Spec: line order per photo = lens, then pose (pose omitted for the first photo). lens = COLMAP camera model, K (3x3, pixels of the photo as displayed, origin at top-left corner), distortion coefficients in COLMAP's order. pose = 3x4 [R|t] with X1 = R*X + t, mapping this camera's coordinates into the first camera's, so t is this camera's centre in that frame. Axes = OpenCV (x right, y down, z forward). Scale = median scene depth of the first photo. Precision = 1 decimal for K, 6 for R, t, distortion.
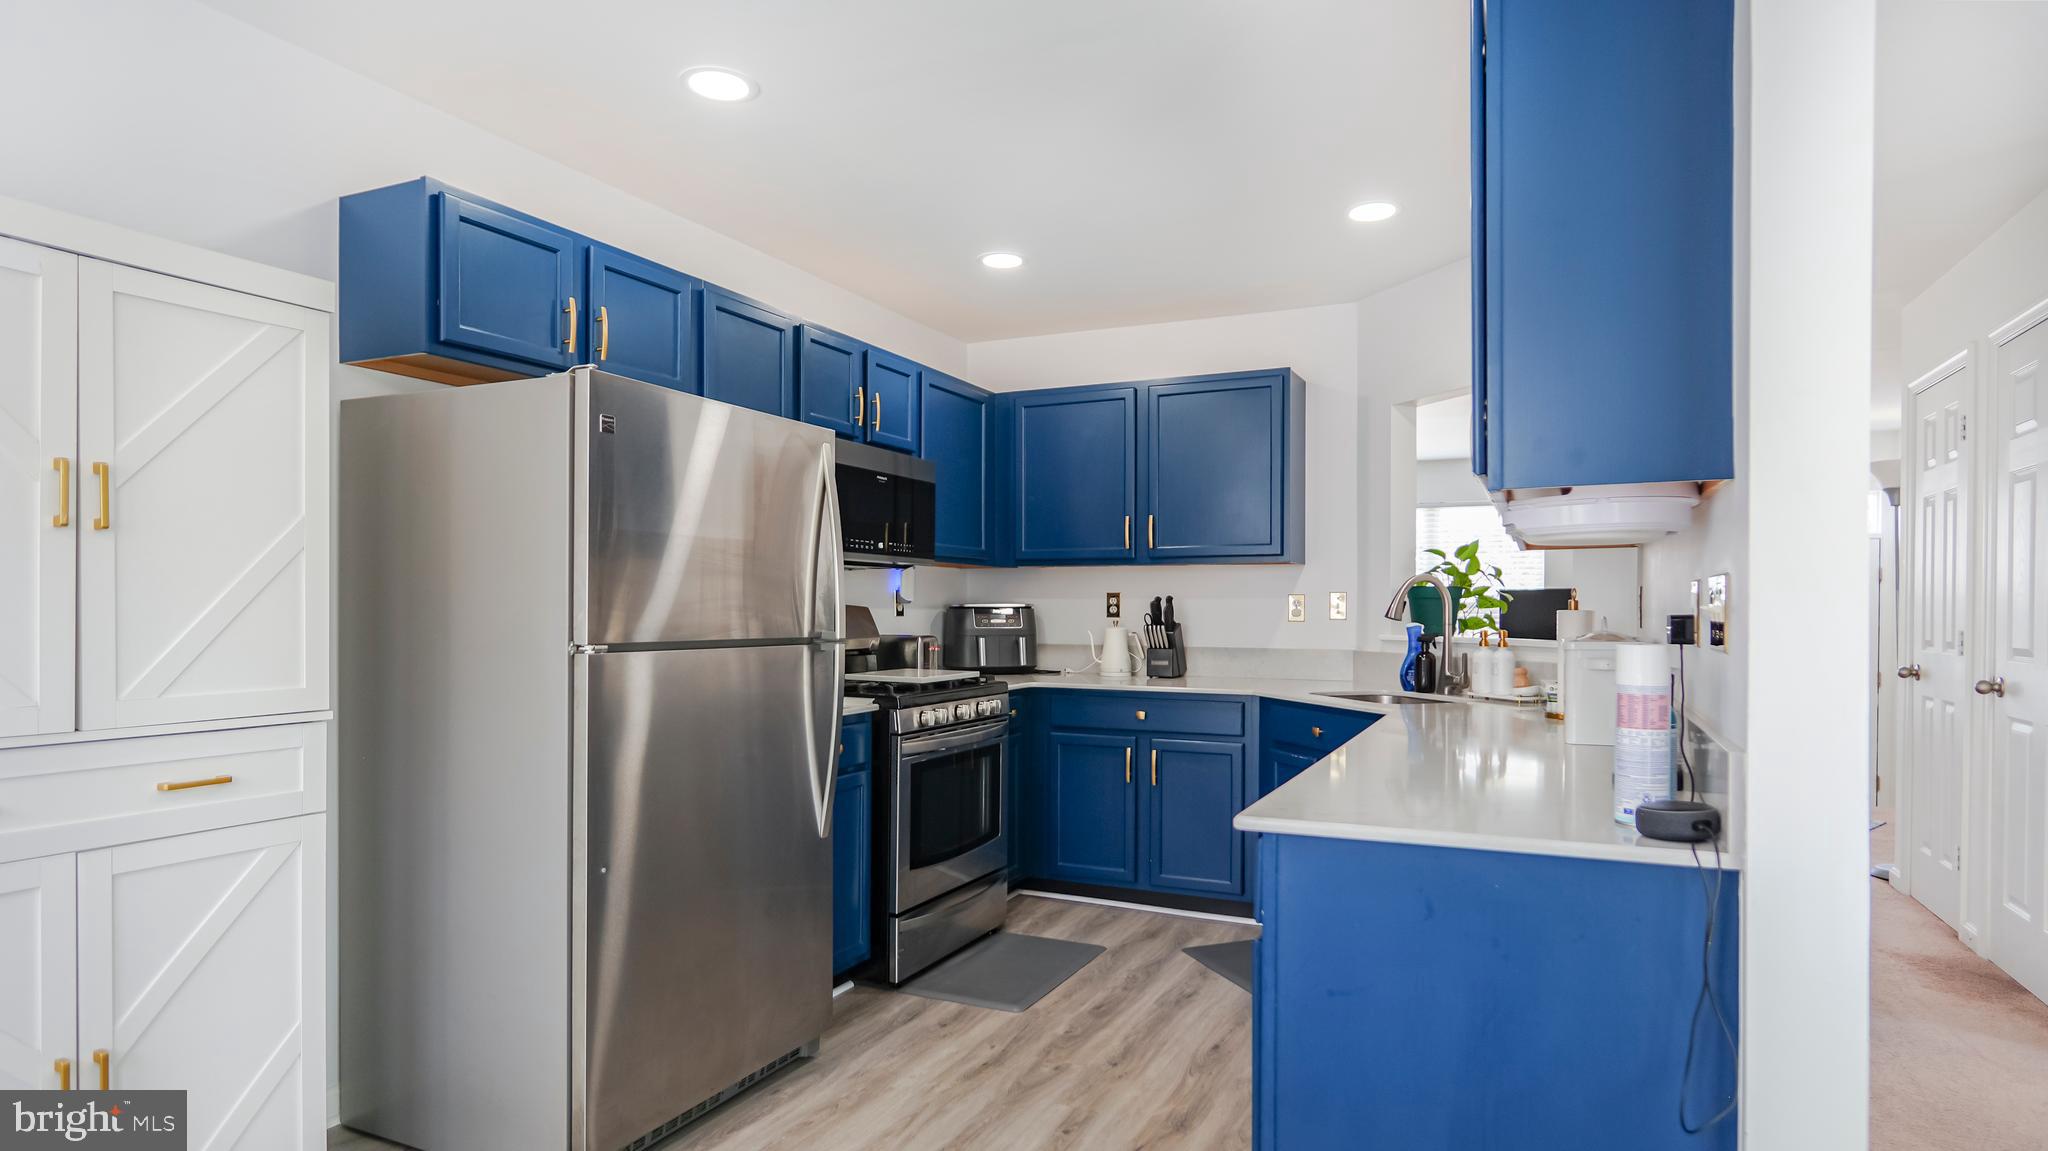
lens RADIAL K [[1141.7, 0, 1024.1], [0, 1141.7, 577.4], [0, 0, 1]] dist [-0.019625, 0.009983]
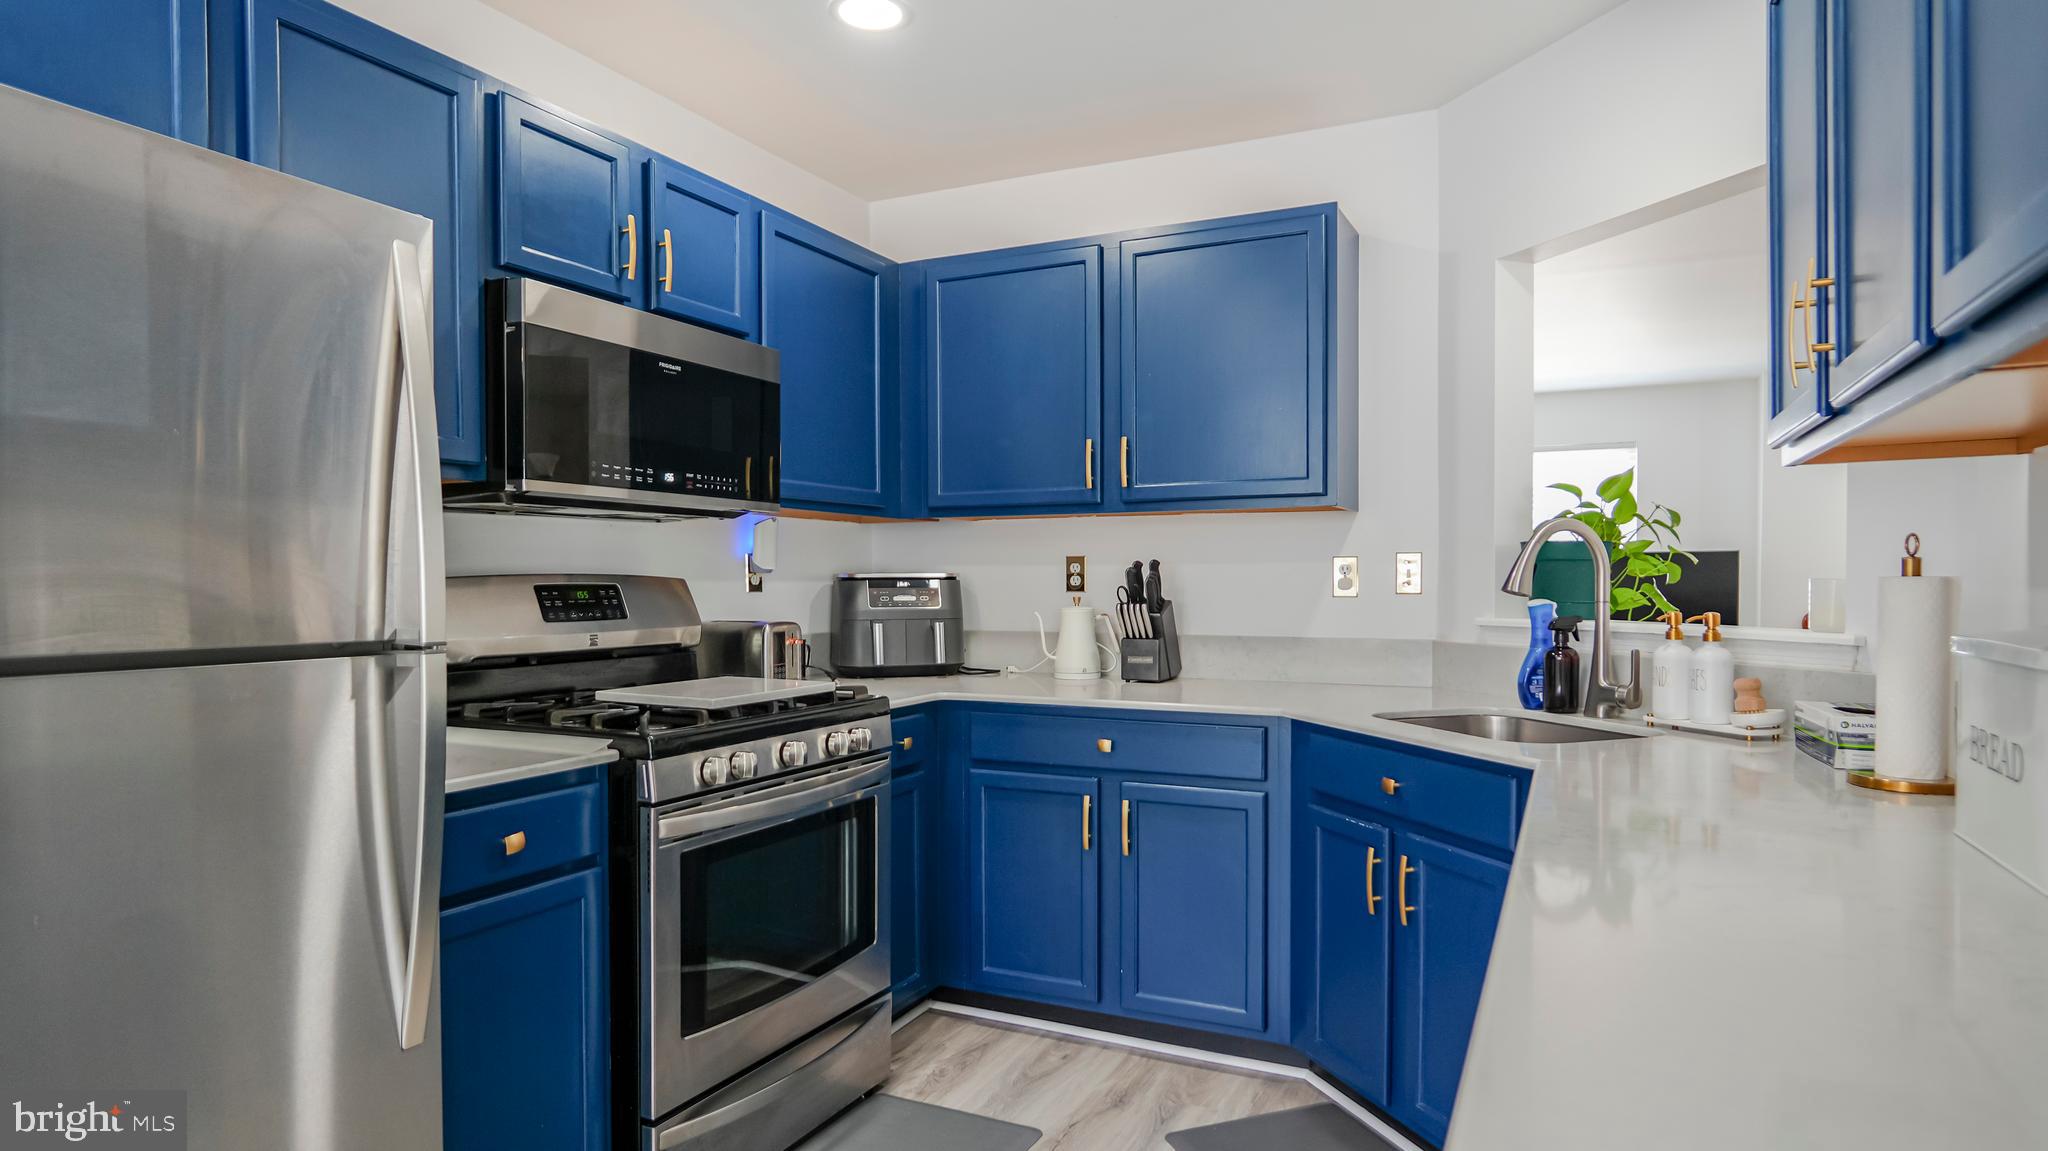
lens RADIAL K [[1141.7, 0, 1024.6], [0, 1141.7, 573.3], [0, 0, 1]] dist [-0.019625, 0.009983]
pose [[0.999910, -0.005047, -0.012460, 0.065215], [0.005309, 0.999765, 0.021040, 0.010535], [0.012351, -0.021104, 0.999701, 0.359035]]
